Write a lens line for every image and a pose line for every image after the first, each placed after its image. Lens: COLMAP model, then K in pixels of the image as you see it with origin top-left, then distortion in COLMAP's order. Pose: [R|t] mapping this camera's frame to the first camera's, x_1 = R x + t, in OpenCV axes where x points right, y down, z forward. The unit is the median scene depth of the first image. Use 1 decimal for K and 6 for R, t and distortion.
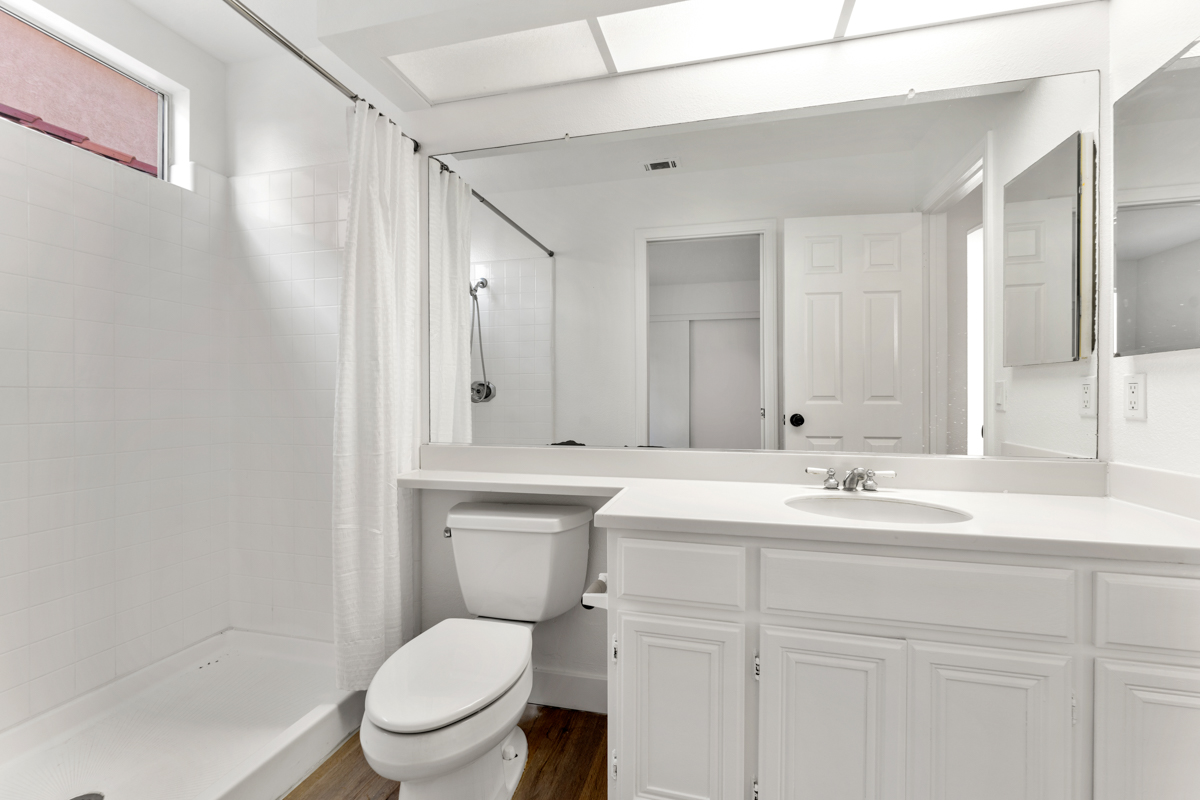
lens RADIAL K [[509.7, 0, 599.7], [0, 509.7, 404.6], [0, 0, 1]] dist [0.000071, -0.001888]
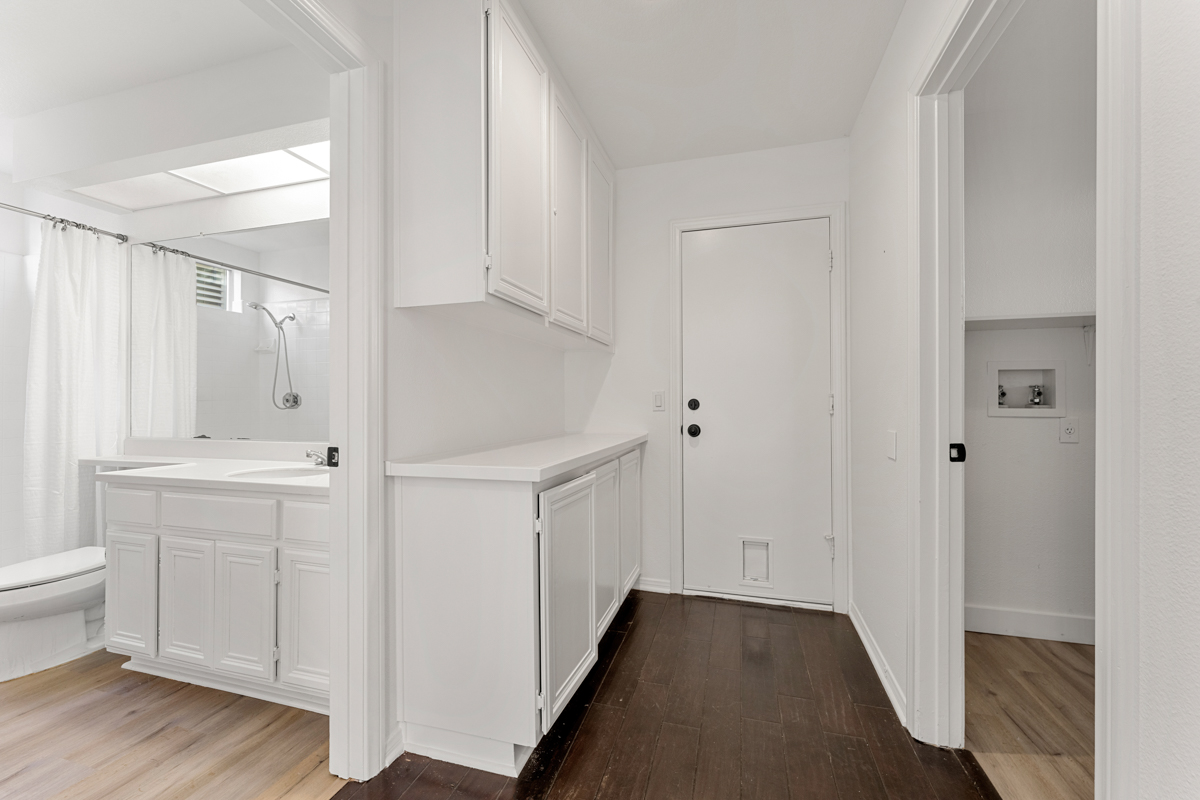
lens RADIAL K [[485.4, 0, 603.0], [0, 485.4, 403.0], [0, 0, 1]] dist [0.000204, 0.000591]
pose [[0.999188, -0.004453, -0.040039, 1.256268], [0.003971, 0.999919, -0.012106, -0.001288], [0.040090, 0.011937, 0.999125, -0.415466]]
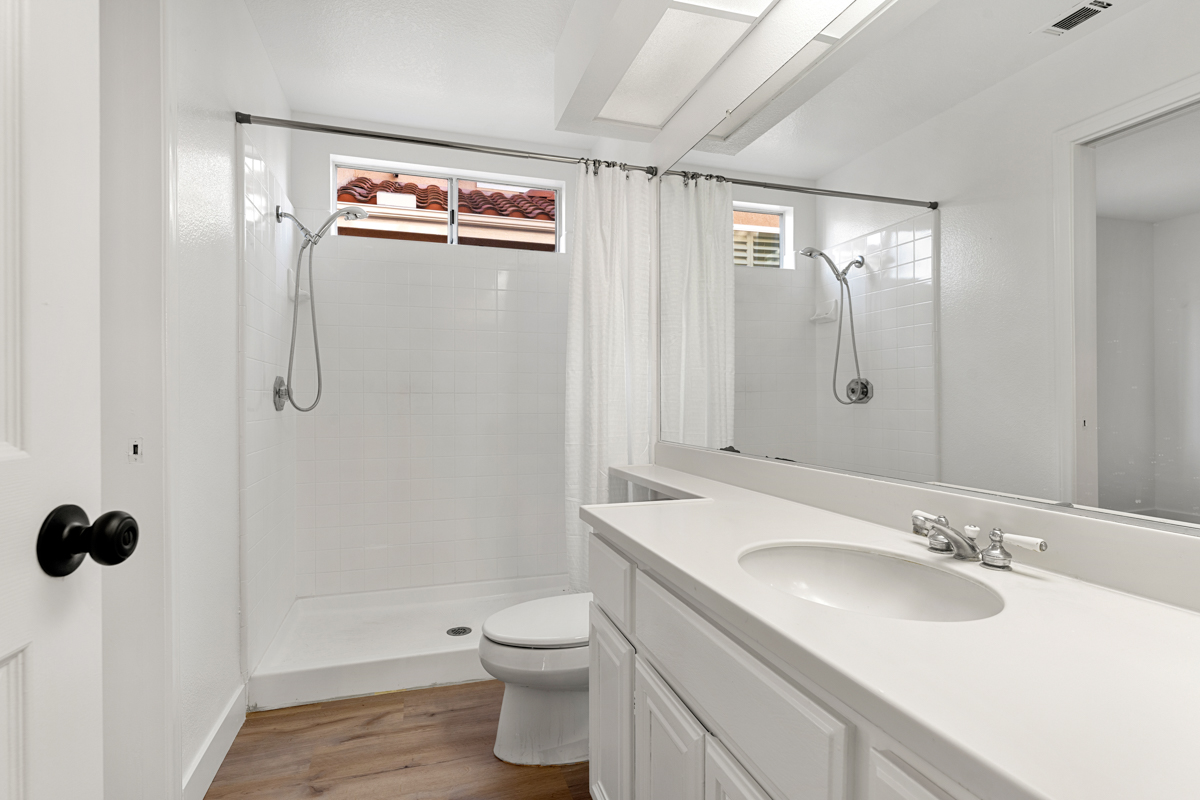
lens RADIAL K [[584.9, 0, 597.8], [0, 584.9, 399.2], [0, 0, 1]] dist [0.001611, 0.000412]
pose [[0.523452, -0.001613, -0.852054, 0.755092], [-0.006167, 0.999965, -0.005682, -0.006353], [0.852033, 0.008229, 0.523423, 0.261528]]
